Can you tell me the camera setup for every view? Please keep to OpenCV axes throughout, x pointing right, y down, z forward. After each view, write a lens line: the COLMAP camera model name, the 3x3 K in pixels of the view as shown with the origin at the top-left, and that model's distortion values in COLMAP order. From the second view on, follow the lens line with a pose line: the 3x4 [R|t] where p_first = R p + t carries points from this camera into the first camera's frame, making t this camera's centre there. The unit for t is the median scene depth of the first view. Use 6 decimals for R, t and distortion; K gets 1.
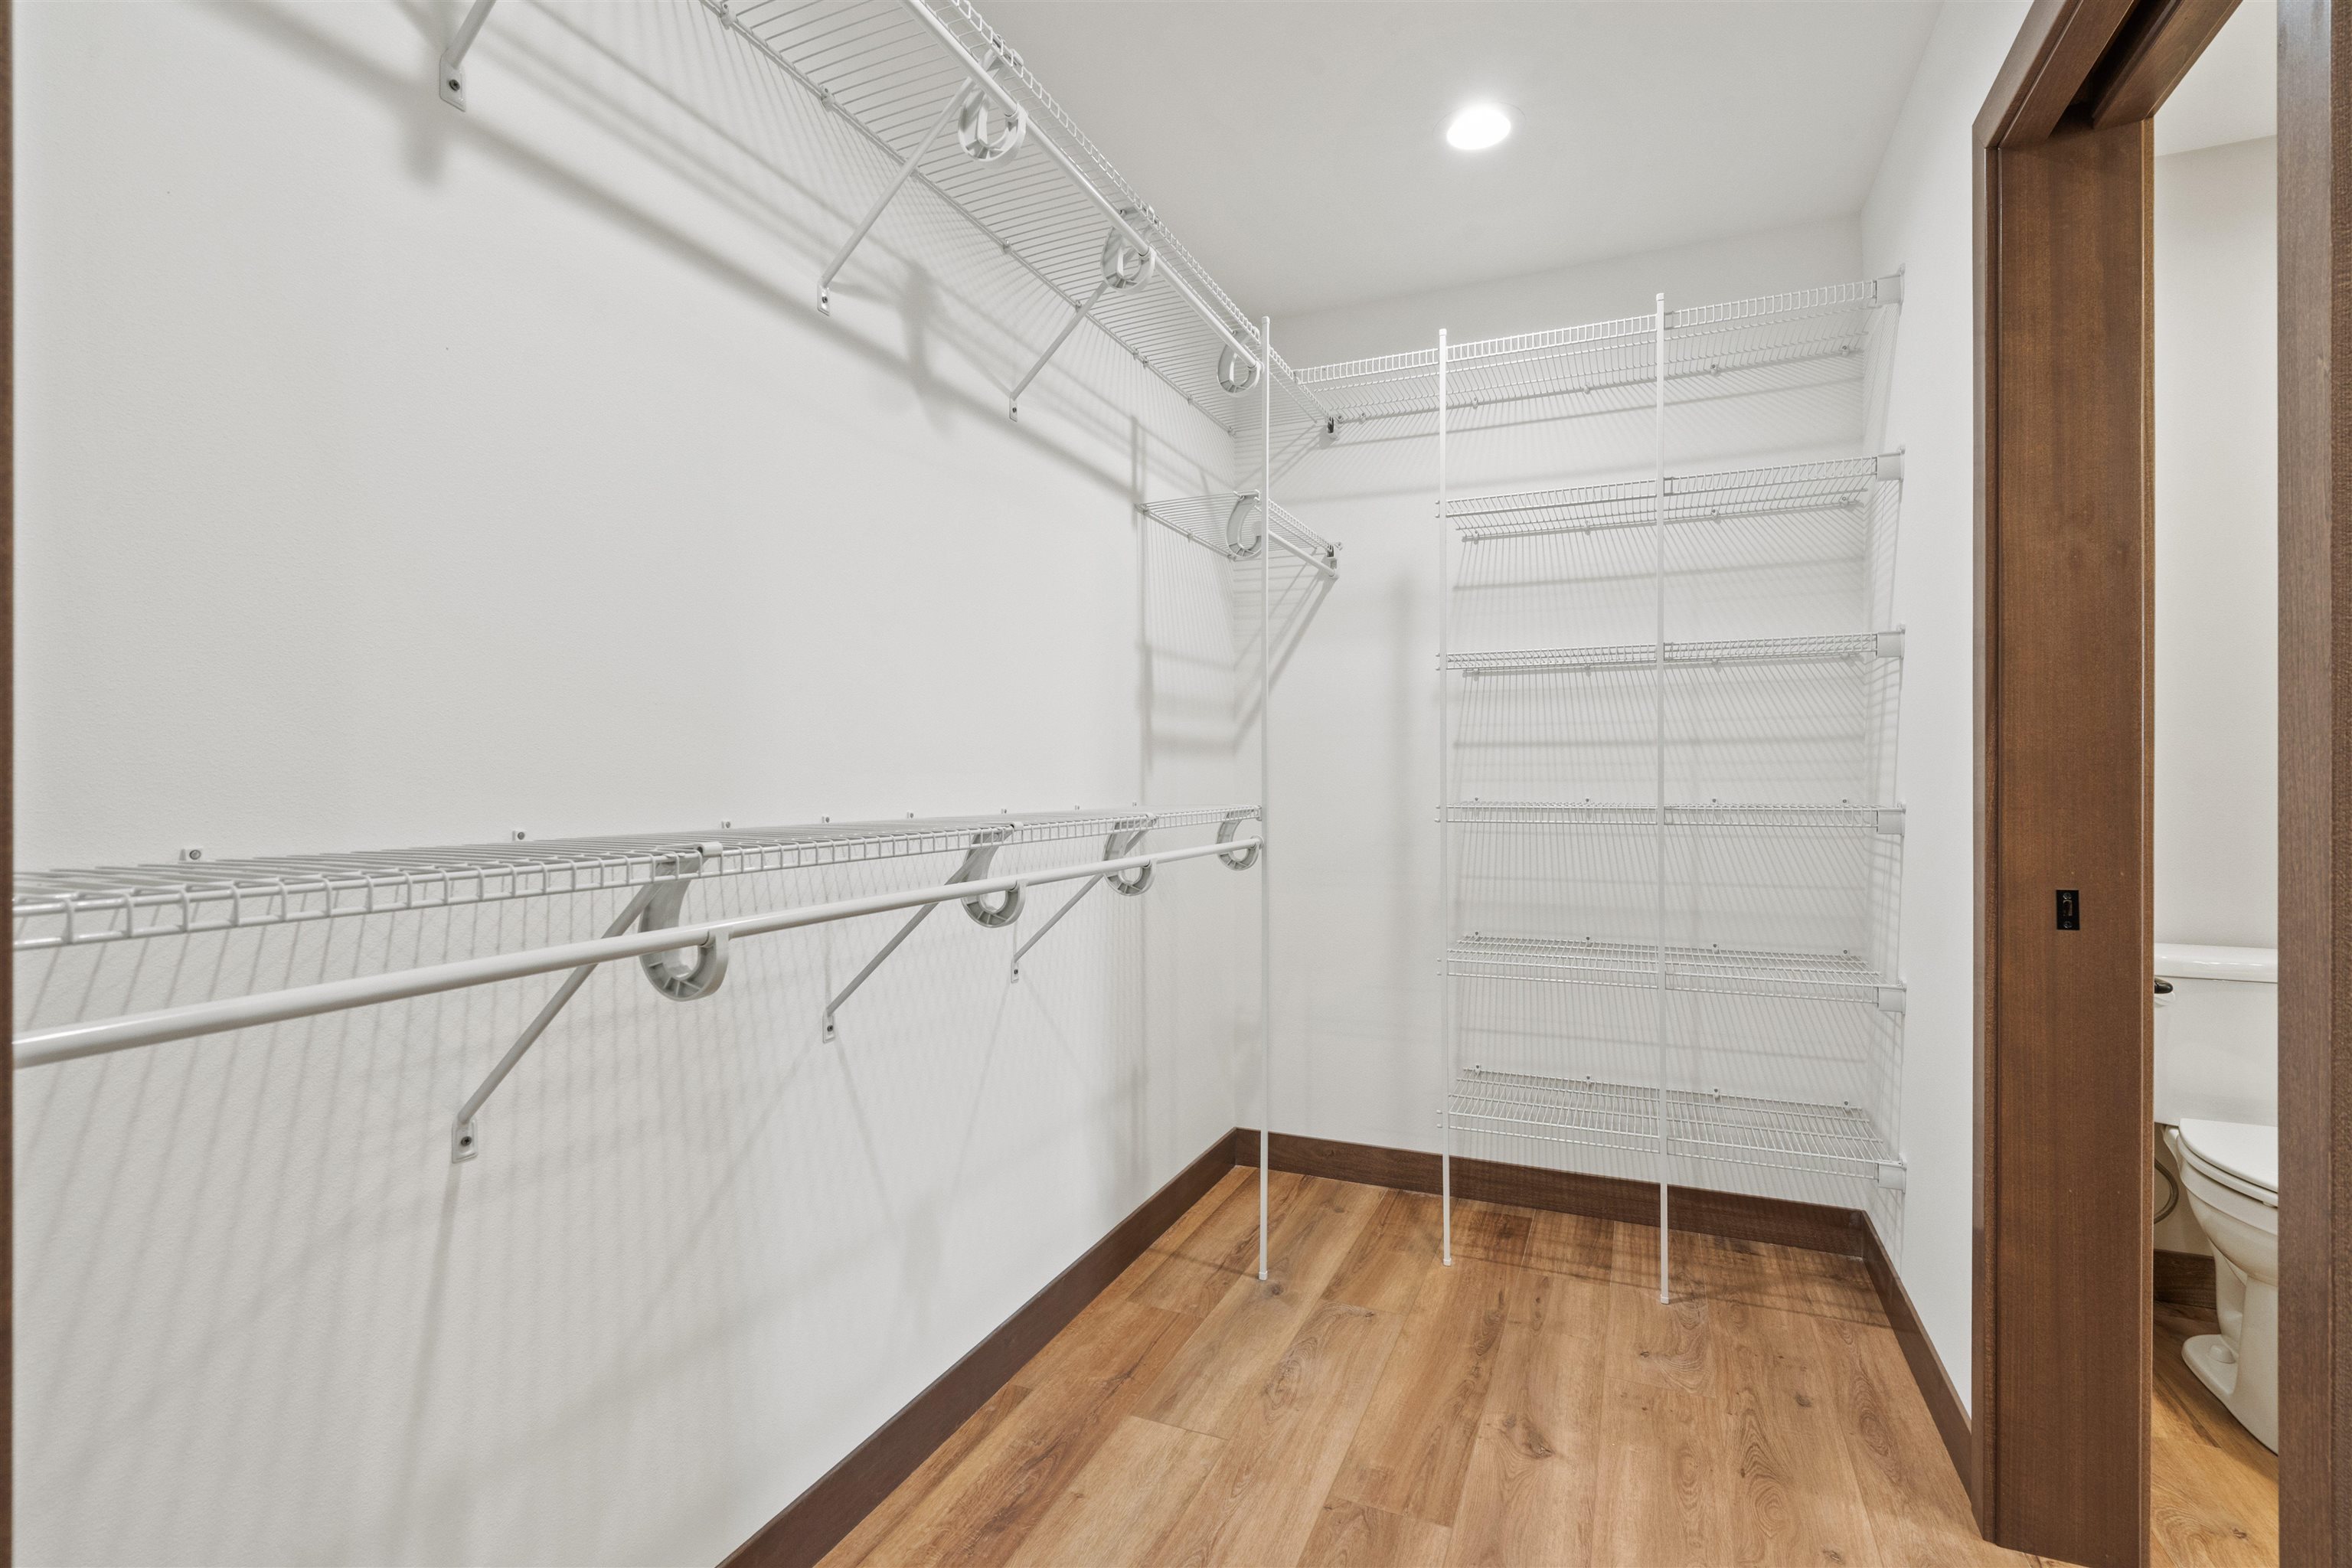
lens RADIAL K [[1060.7, 0, 1180.6], [0, 1060.7, 778.3], [0, 0, 1]] dist [-0.006057, 0.002415]
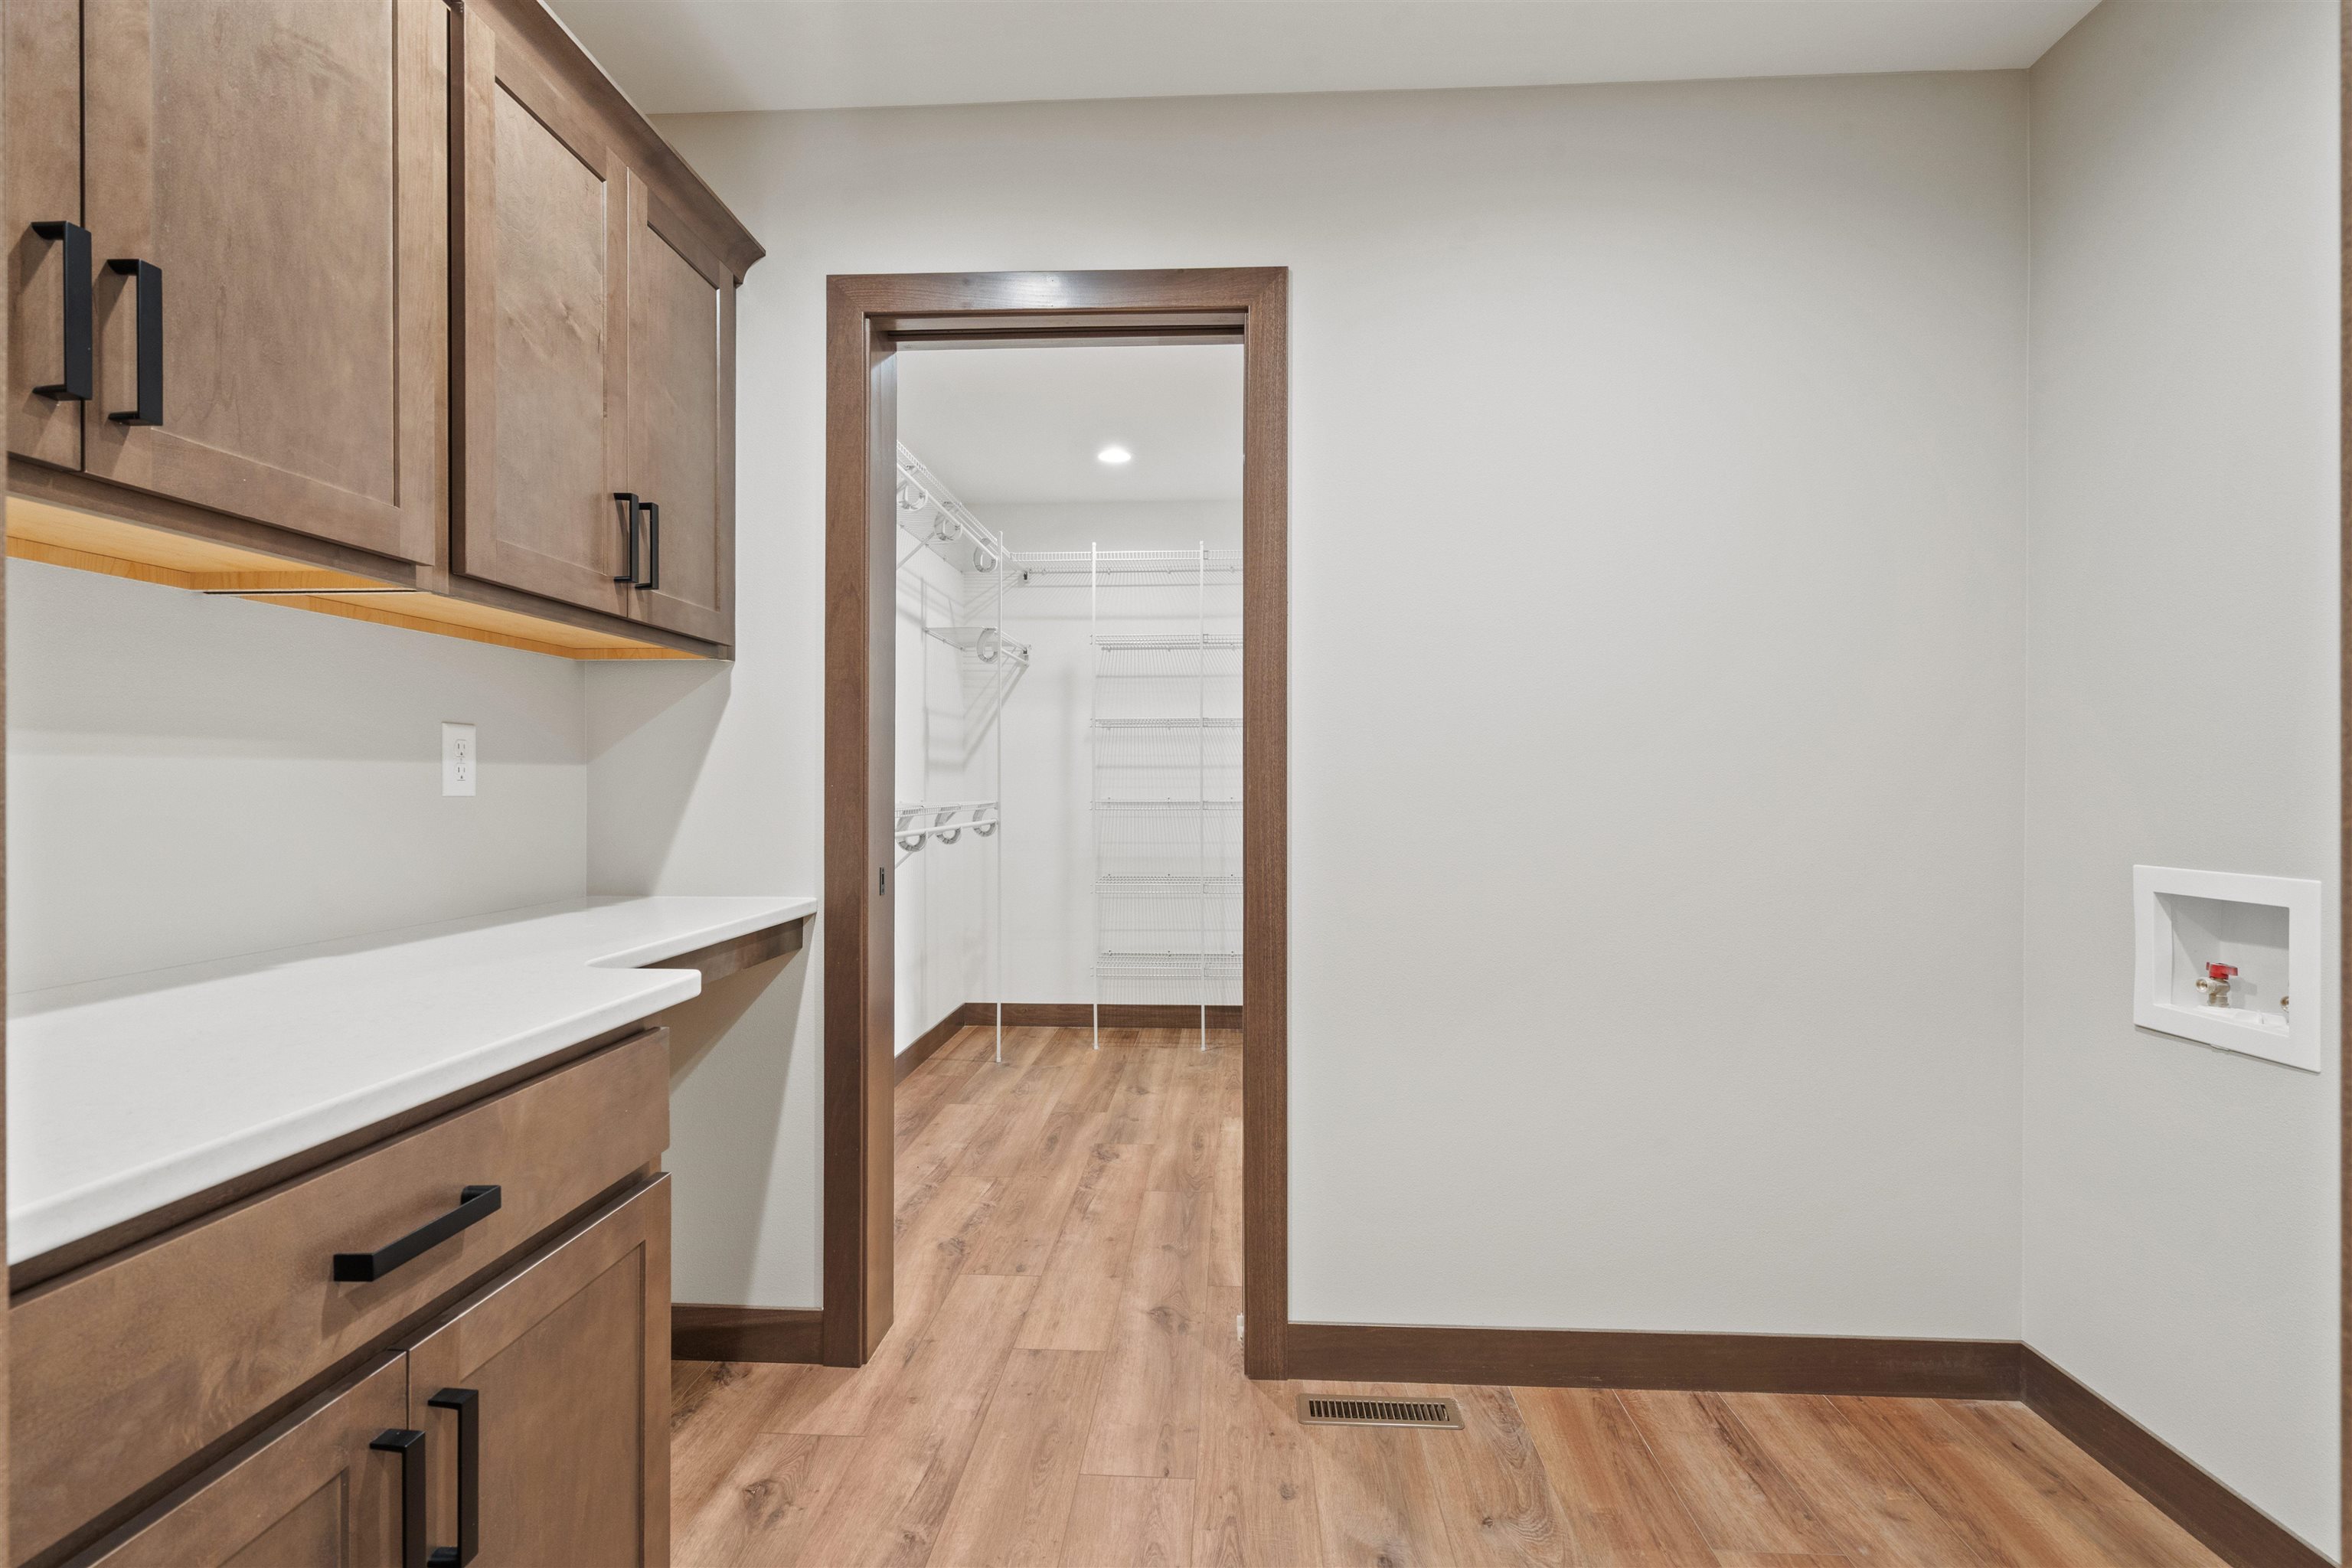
lens RADIAL K [[1060.7, 0, 1163.6], [0, 1060.7, 777.0], [0, 0, 1]] dist [-0.006057, 0.002415]
pose [[0.941573, 0.003234, 0.336793, -0.265917], [0.000051, 0.999953, -0.009743, 0.002256], [-0.336808, 0.009191, 0.941528, -0.798359]]
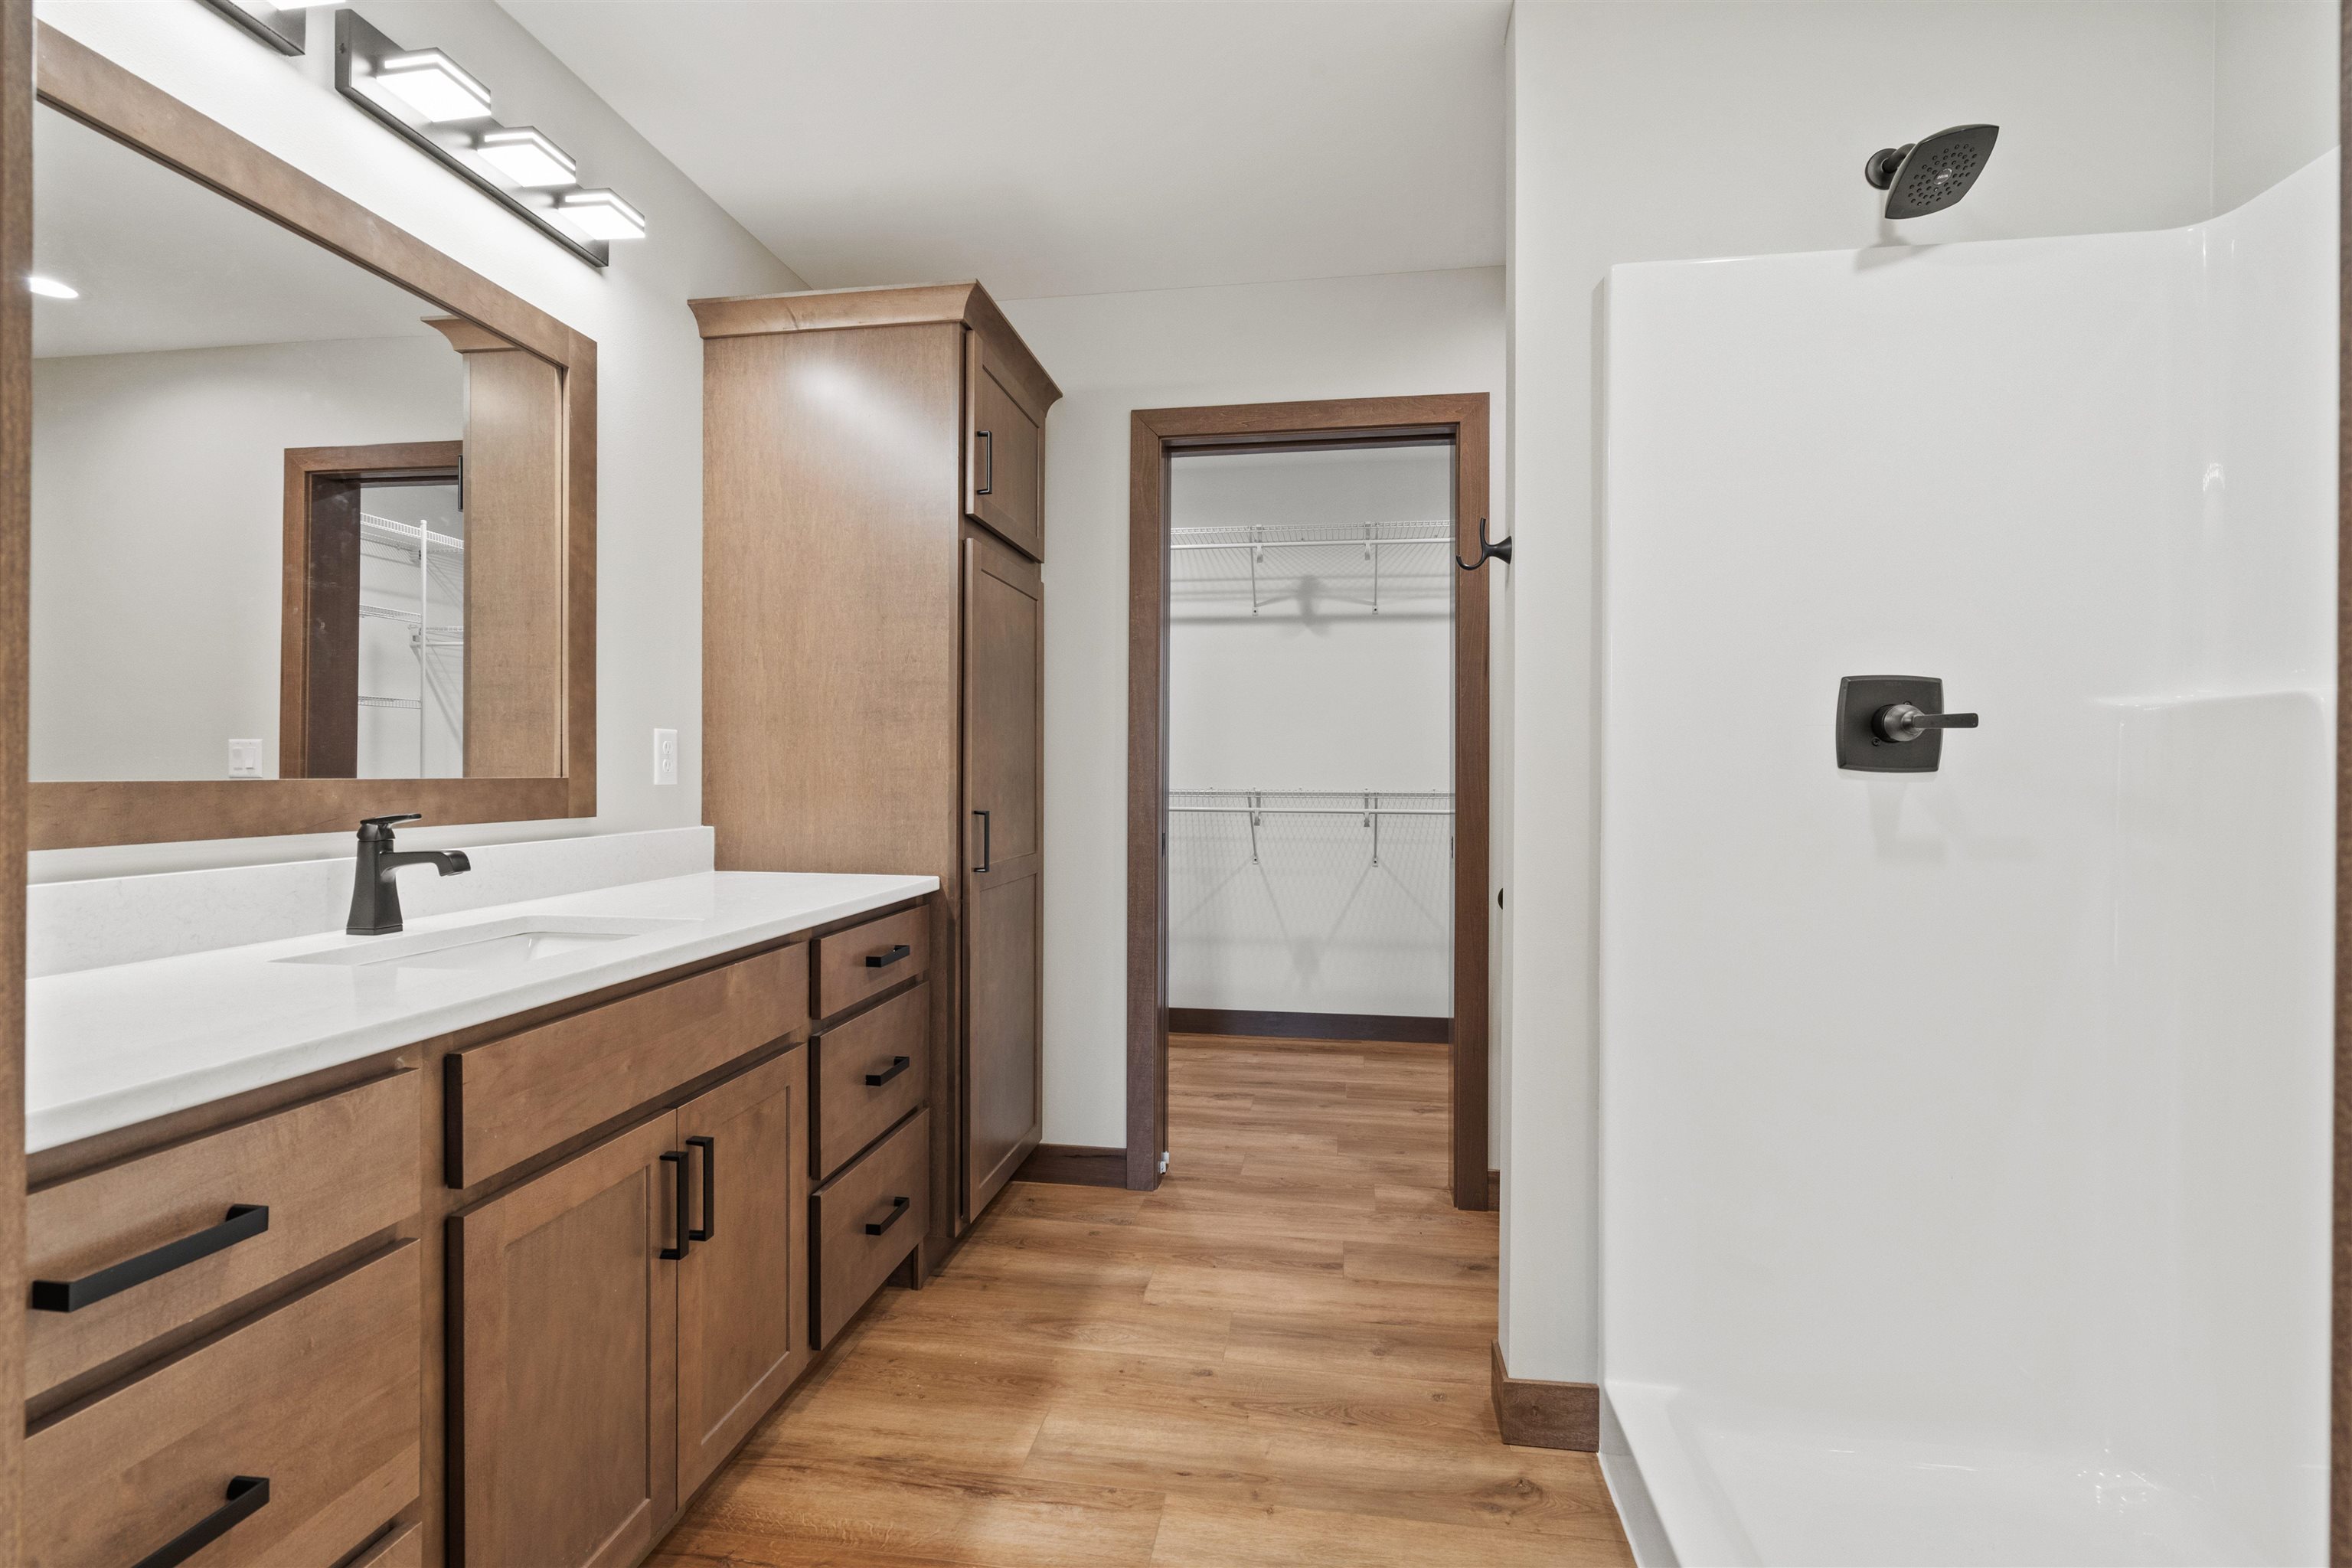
lens RADIAL K [[1060.7, 0, 1180.1], [0, 1060.7, 773.6], [0, 0, 1]] dist [-0.006057, 0.002415]
pose [[0.267802, 0.013247, -0.963383, 1.585710], [-0.003005, 0.999912, 0.012914, -0.026626], [0.963469, -0.000563, 0.267818, 0.008608]]
